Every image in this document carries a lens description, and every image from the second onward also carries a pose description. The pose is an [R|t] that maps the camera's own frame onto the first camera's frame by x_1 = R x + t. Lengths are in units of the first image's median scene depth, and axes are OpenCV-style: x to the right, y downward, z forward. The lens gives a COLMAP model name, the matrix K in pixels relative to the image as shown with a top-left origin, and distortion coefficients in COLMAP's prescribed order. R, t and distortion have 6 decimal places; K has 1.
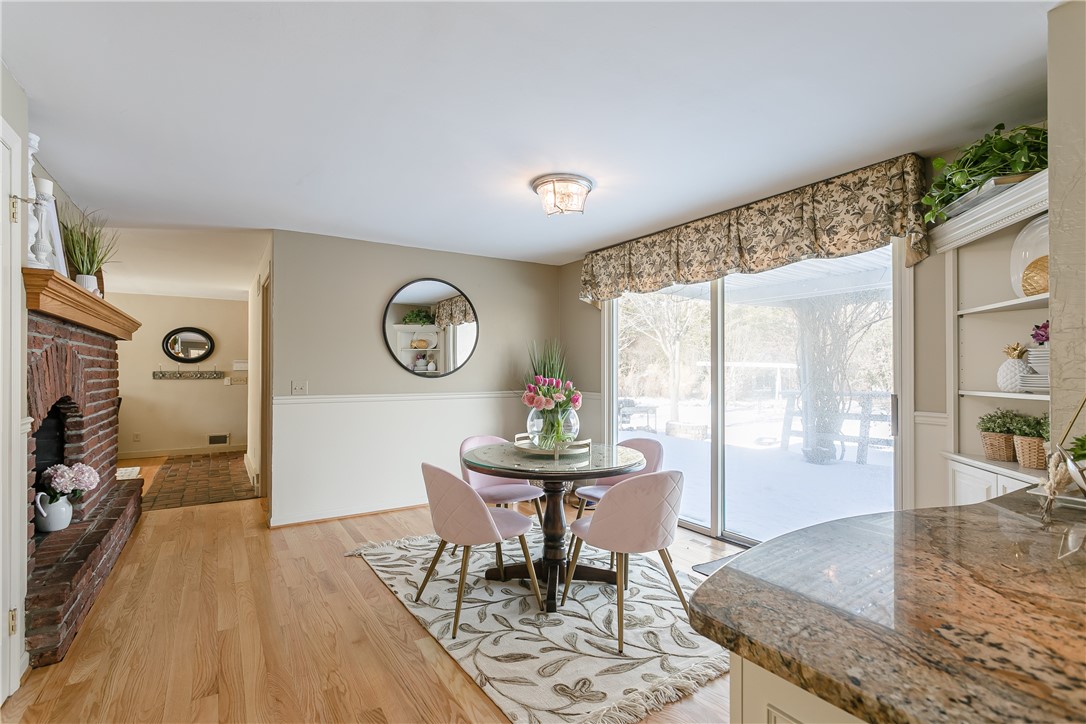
lens RADIAL K [[519.1, 0, 545.5], [0, 519.1, 368.8], [0, 0, 1]] dist [0.010370, -0.000557]
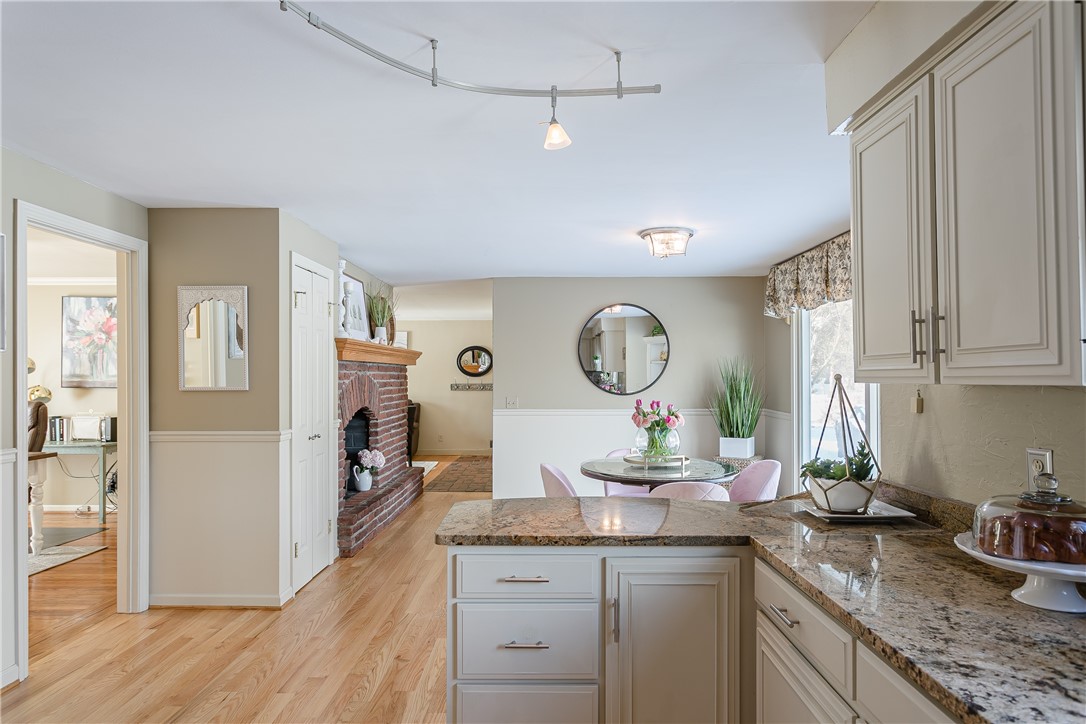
lens RADIAL K [[650.6, 0, 540.8], [0, 650.6, 368.3], [0, 0, 1]] dist [-0.000543, -0.000829]
pose [[0.839473, -0.008330, -0.543338, 0.485616], [0.004514, 0.999955, -0.008355, -0.036397], [0.543383, 0.004561, 0.839472, -0.300902]]
